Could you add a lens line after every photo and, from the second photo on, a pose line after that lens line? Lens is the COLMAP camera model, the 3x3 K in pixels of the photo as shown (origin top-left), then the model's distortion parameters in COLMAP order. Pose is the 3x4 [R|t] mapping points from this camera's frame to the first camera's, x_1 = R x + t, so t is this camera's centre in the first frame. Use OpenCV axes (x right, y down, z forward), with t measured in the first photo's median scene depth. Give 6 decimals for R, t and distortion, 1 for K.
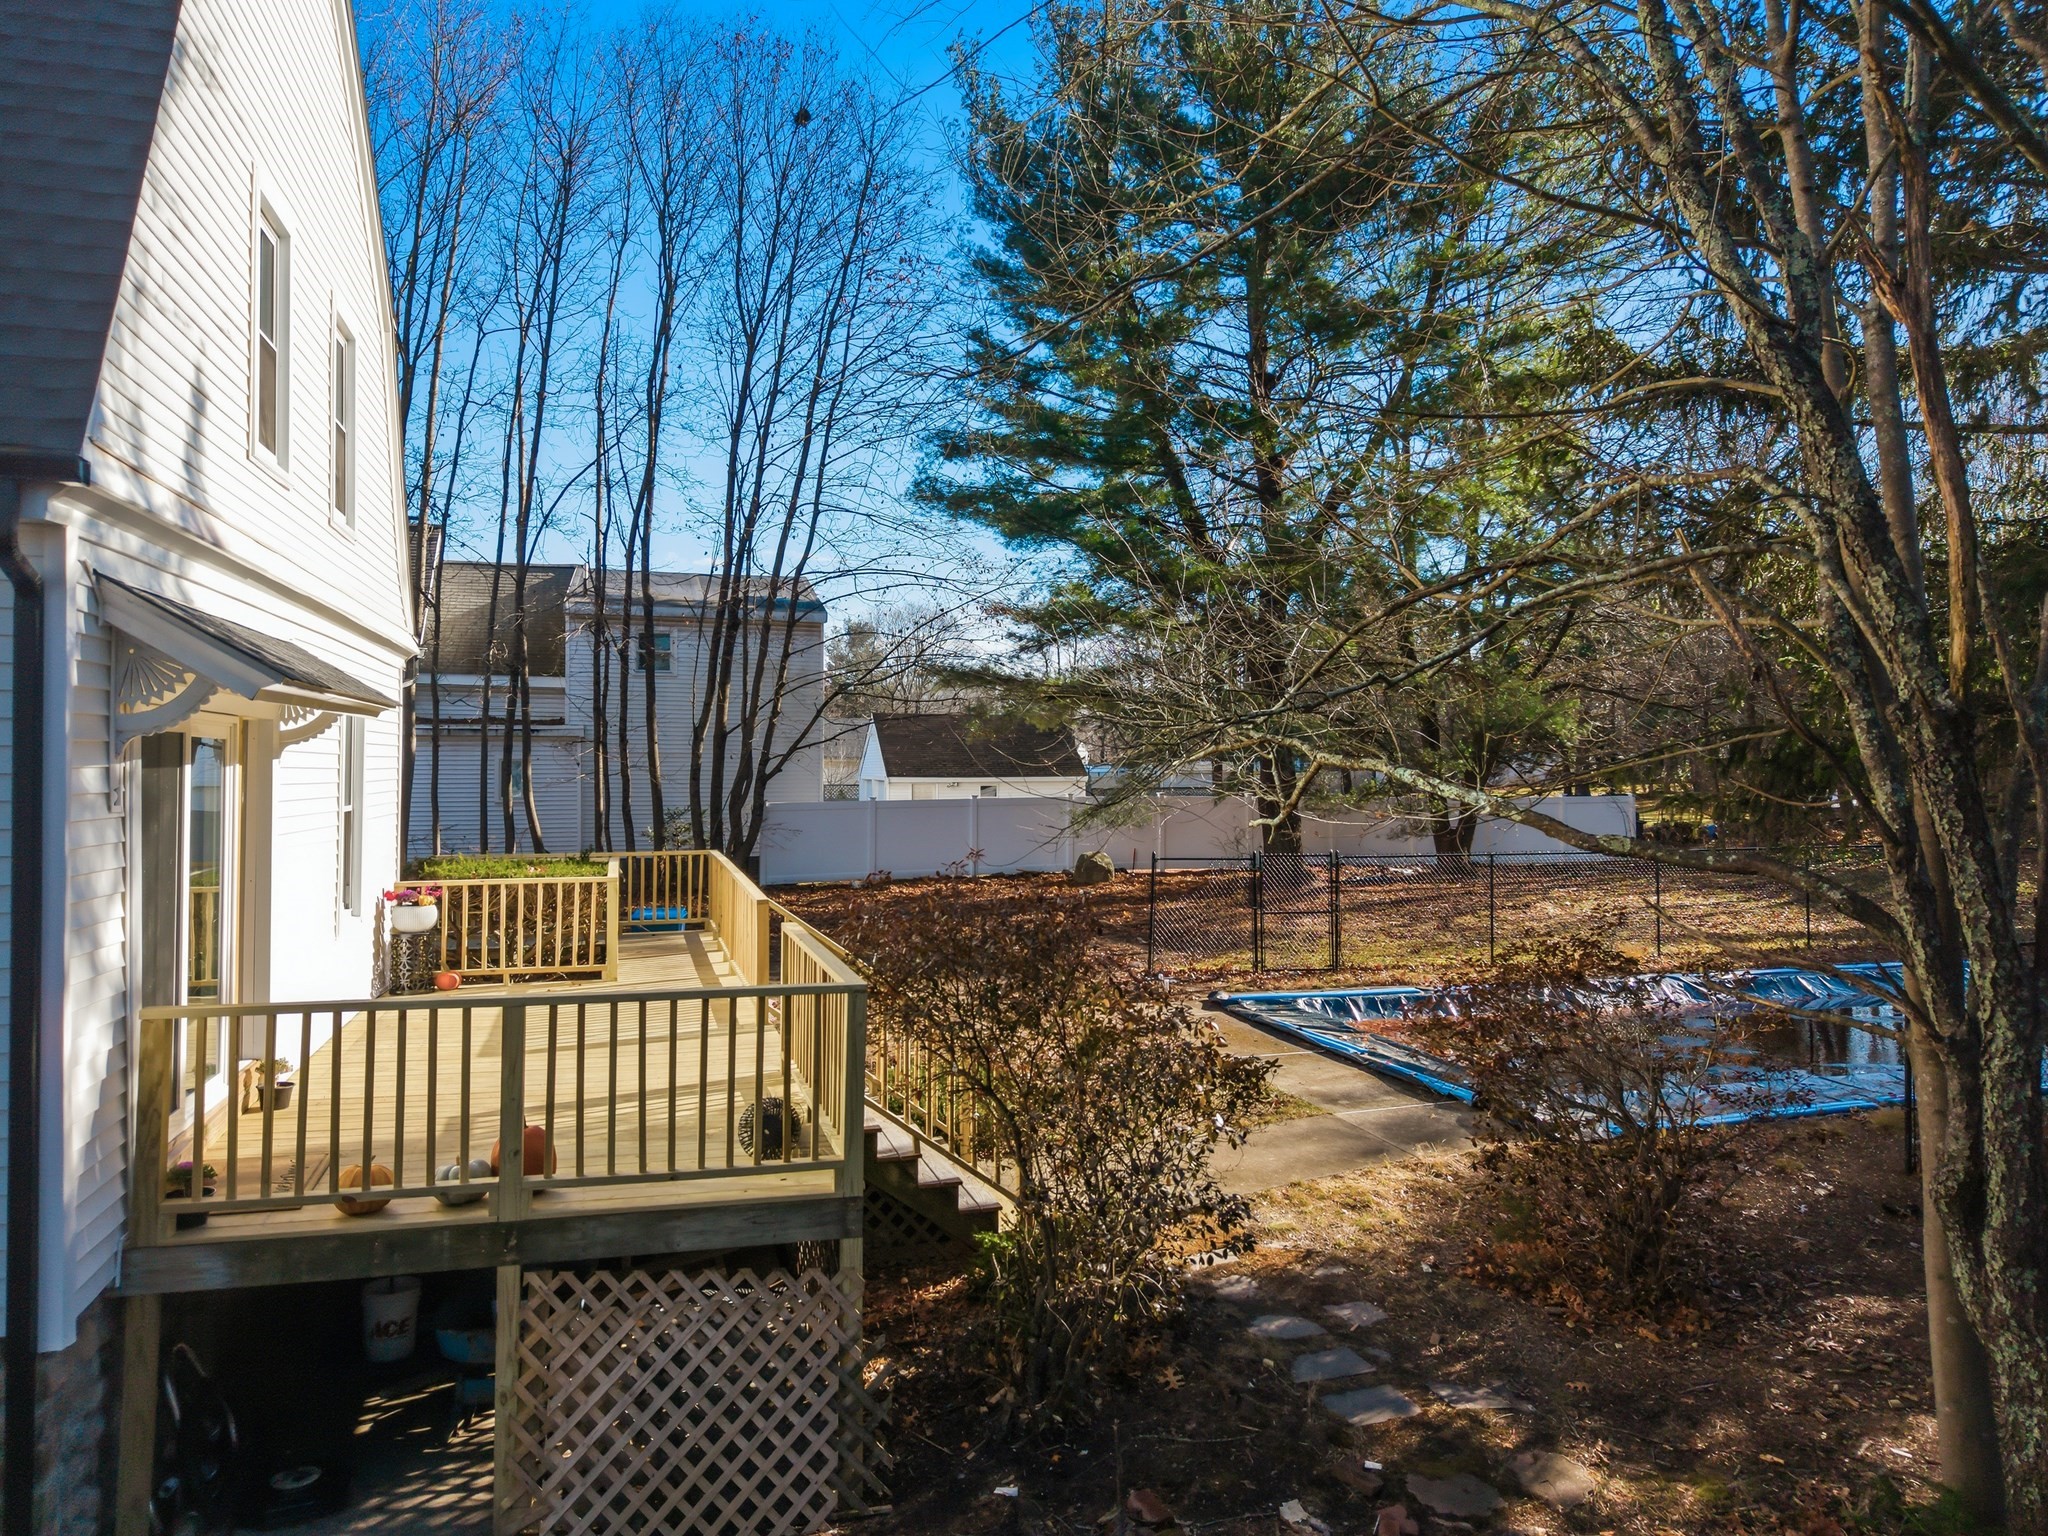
lens RADIAL K [[1443.2, 0, 1118.3], [0, 1443.2, 722.1], [0, 0, 1]] dist [0.003603, -0.080612]
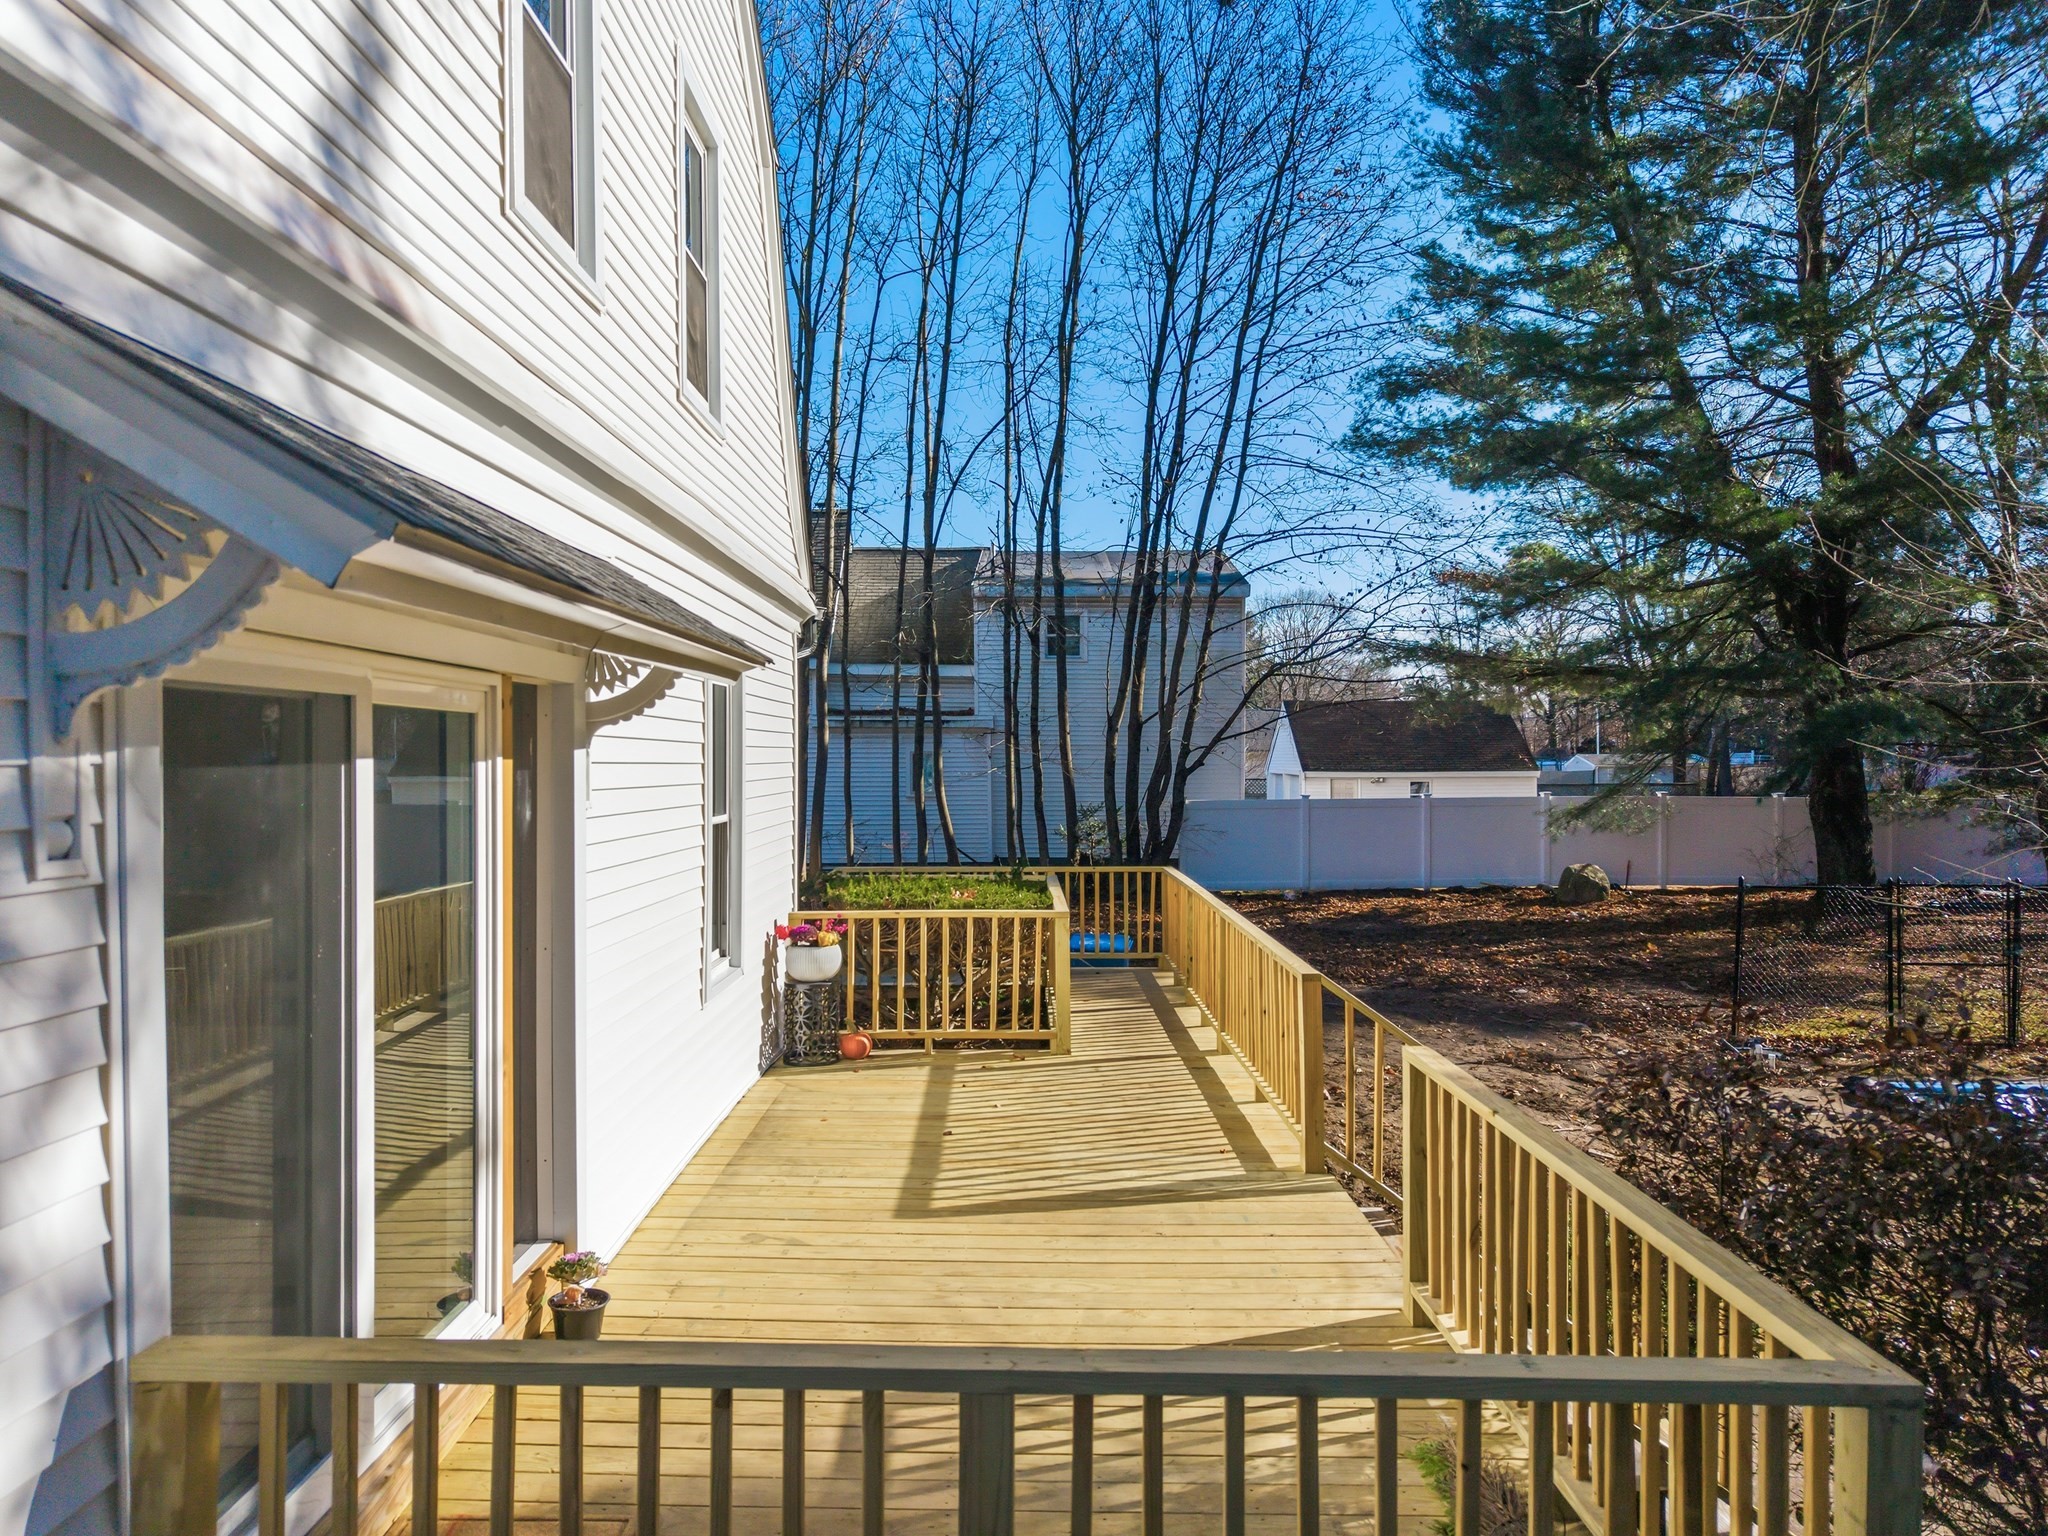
lens RADIAL K [[1428.5, 0, 1038.6], [0, 1428.5, 792.8], [0, 0, 1]] dist [0.010985, -0.024598]
pose [[0.951290, 0.007615, -0.308202, -0.062290], [0.009032, 0.998577, 0.052550, 0.004169], [0.308164, -0.052774, 0.949868, 0.139070]]
